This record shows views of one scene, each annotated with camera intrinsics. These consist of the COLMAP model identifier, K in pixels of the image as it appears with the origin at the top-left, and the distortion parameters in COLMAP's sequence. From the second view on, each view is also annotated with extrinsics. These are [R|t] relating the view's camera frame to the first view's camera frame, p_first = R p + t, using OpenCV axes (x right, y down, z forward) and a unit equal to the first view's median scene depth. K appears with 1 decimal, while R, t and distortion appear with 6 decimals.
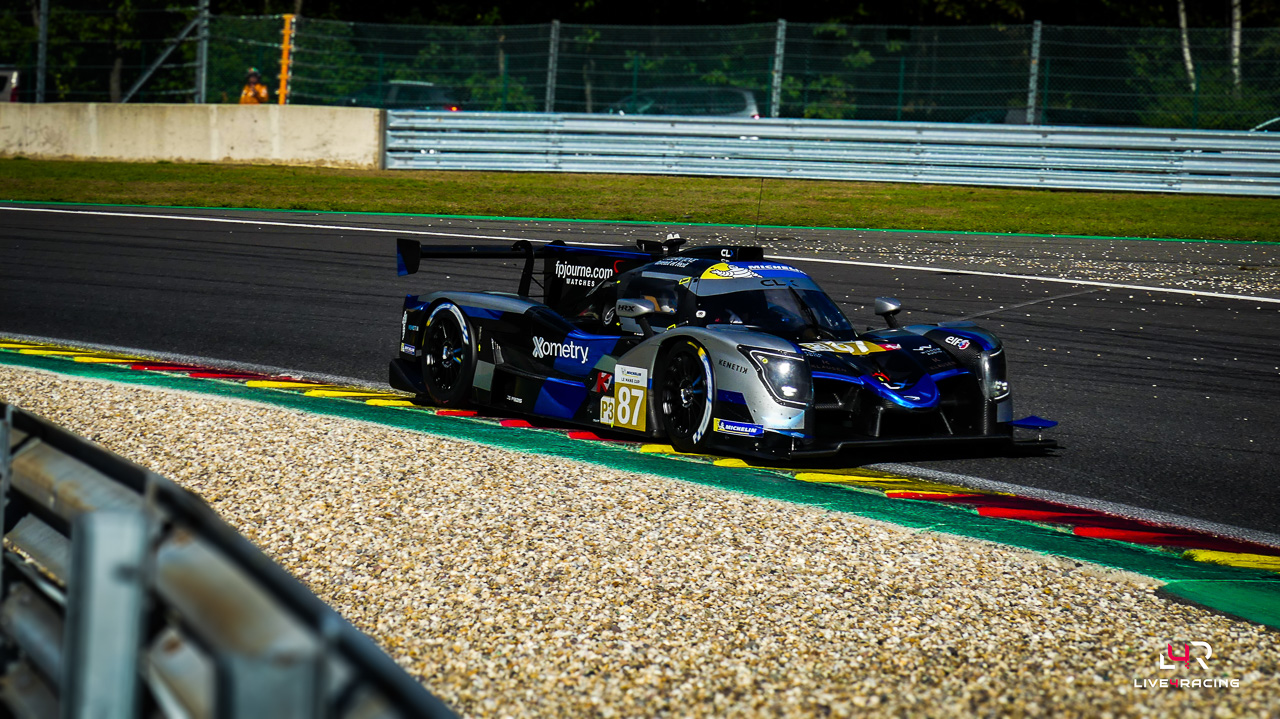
lens RADIAL K [[3432.0, 0, 762.7], [0, 3432.0, 359.4], [0, 0, 1]] dist [-0.008100, 0.247221]
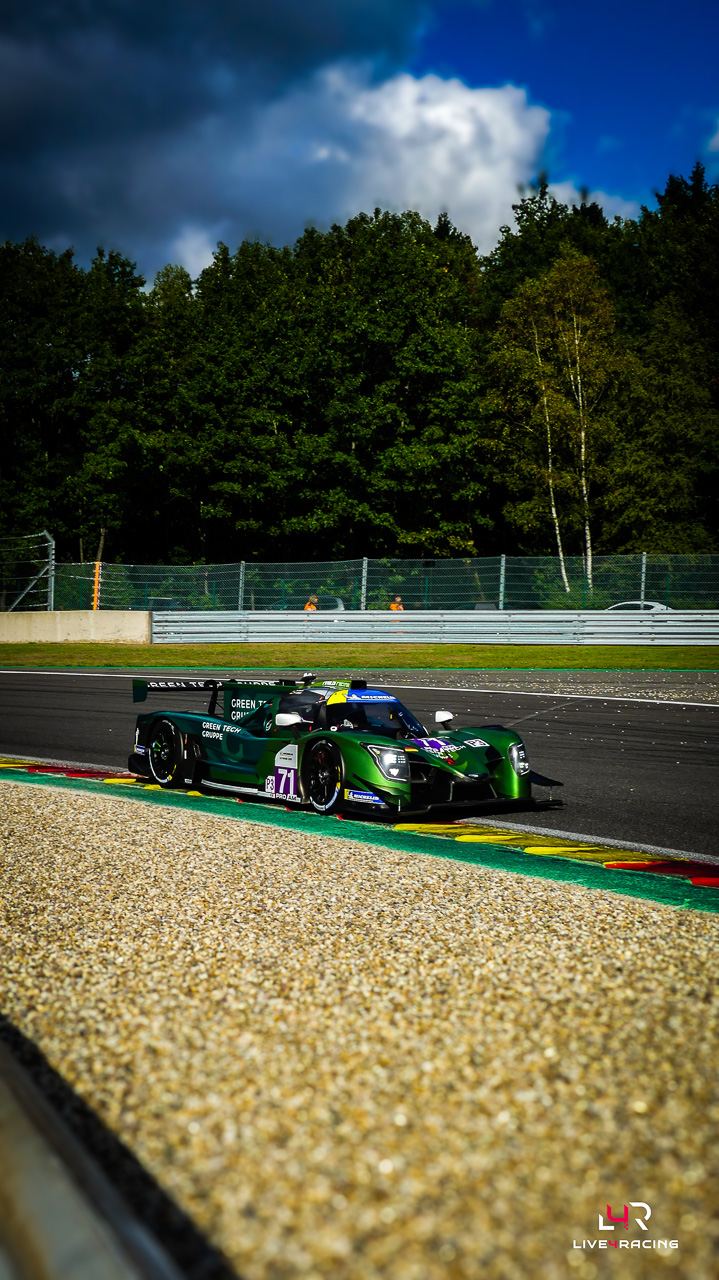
lens RADIAL K [[1496.0, 0, 359.5], [0, 1496.0, 640.0], [0, 0, 1]] dist [-0.026332, 0.027401]
pose [[0.998205, -0.026981, 0.053475, -0.071126], [0.029954, 0.998004, -0.055602, -0.015643], [-0.051868, 0.057104, 0.997020, 0.324993]]
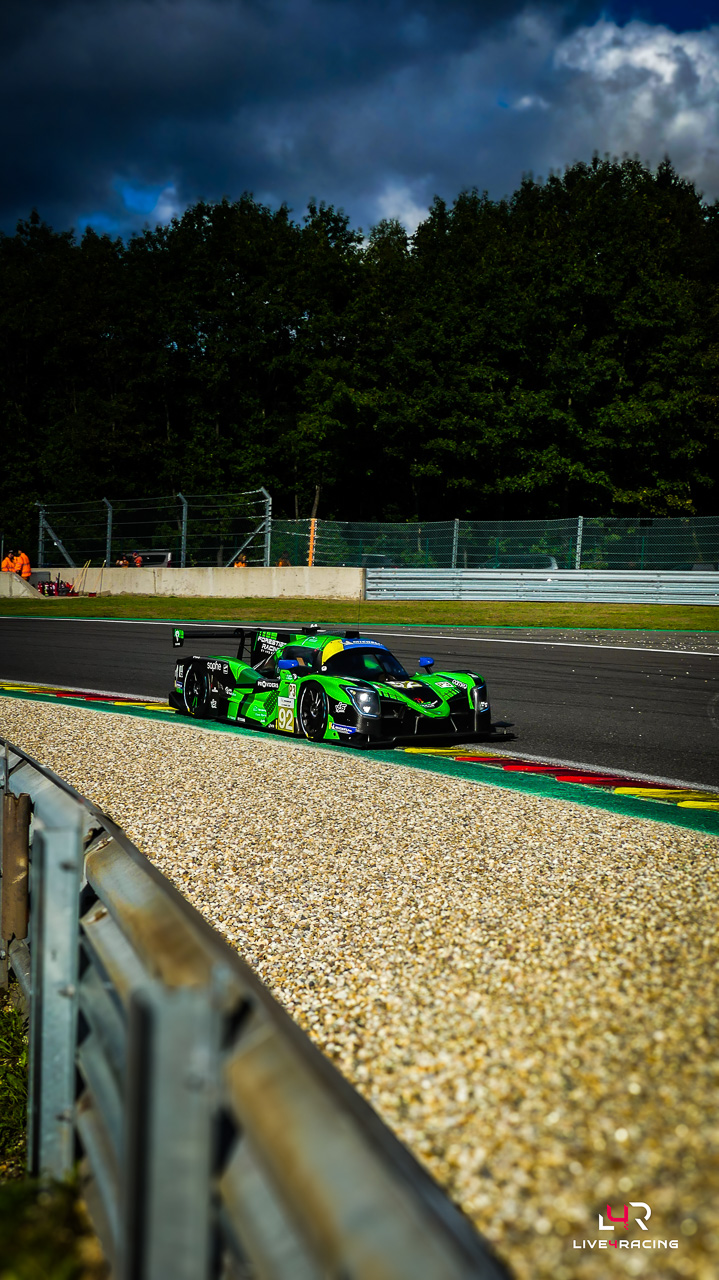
lens RADIAL K [[1496.0, 0, 359.5], [0, 1496.0, 640.0], [0, 0, 1]] dist [-0.026332, 0.027401]
pose [[0.996319, -0.010511, -0.085076, -0.076196], [0.007996, 0.999522, -0.029850, -0.016271], [0.085349, 0.029060, 0.995927, 0.326369]]
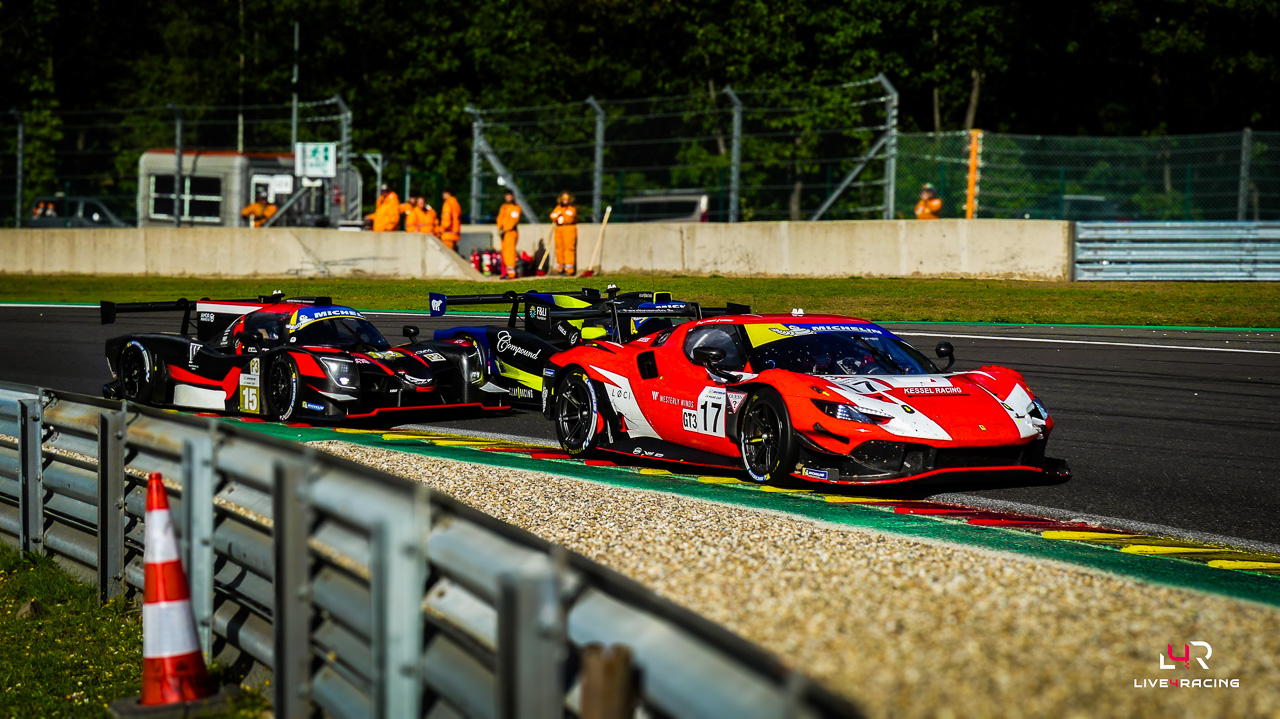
lens RADIAL K [[2711.3, 0, 658.3], [0, 2711.3, 357.8], [0, 0, 1]] dist [0.005275, -0.143921]
pose [[0.976728, -0.009983, -0.214250, -0.101624], [0.003625, 0.999542, -0.030048, -0.016476], [0.214451, 0.028572, 0.976317, 0.344598]]
